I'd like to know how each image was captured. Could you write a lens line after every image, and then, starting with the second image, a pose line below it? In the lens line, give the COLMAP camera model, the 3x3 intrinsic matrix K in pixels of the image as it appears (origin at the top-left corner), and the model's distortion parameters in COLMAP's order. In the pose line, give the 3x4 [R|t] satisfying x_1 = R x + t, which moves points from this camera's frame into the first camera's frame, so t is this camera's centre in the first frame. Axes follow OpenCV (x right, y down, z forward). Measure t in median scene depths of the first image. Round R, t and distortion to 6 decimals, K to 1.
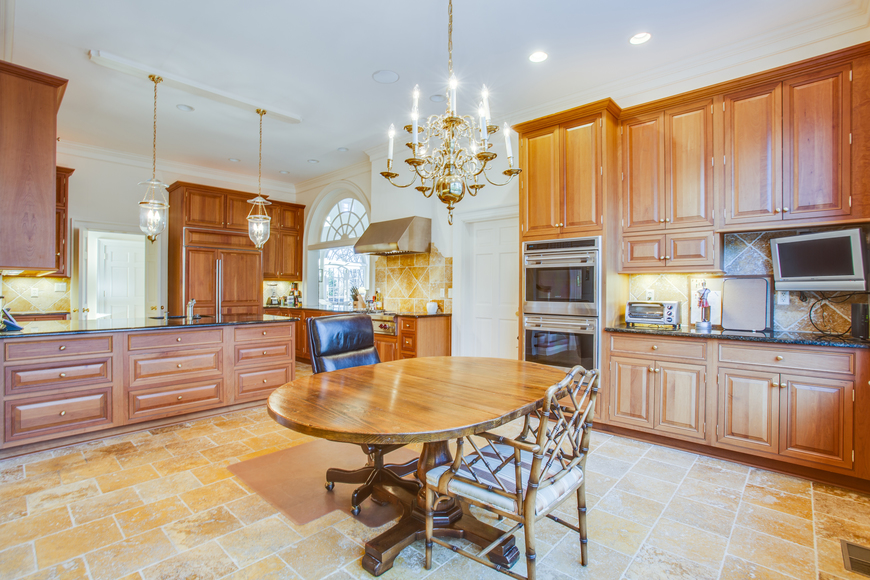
lens RADIAL K [[413.4, 0, 435.0], [0, 413.4, 290.0], [0, 0, 1]] dist [-0.002279, -0.000106]
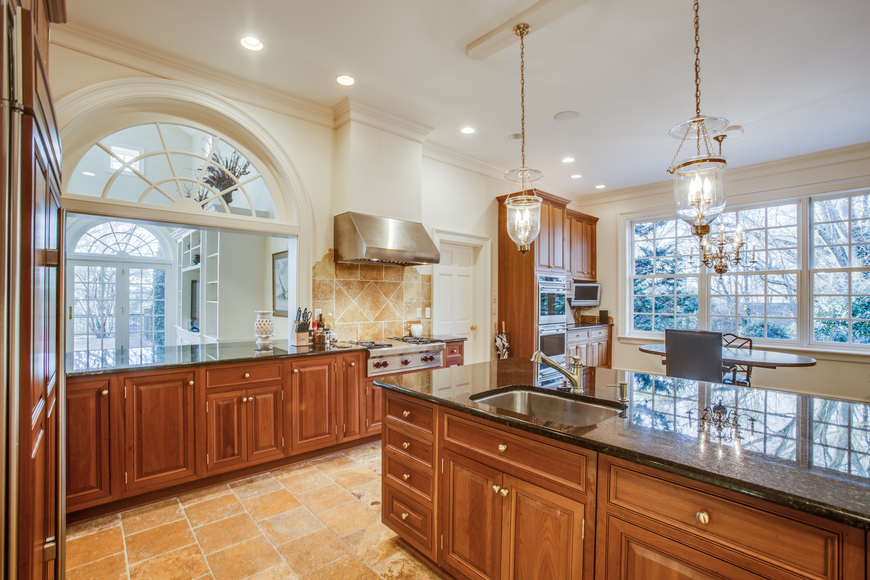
lens RADIAL K [[406.7, 0, 435.0], [0, 406.7, 290.0], [0, 0, 1]] dist [-0.001287, 0.000132]
pose [[0.112571, 0.020011, 0.993442, -0.966801], [-0.000516, 0.999798, -0.020081, -0.028129], [-0.993644, 0.001748, 0.112559, 0.962882]]
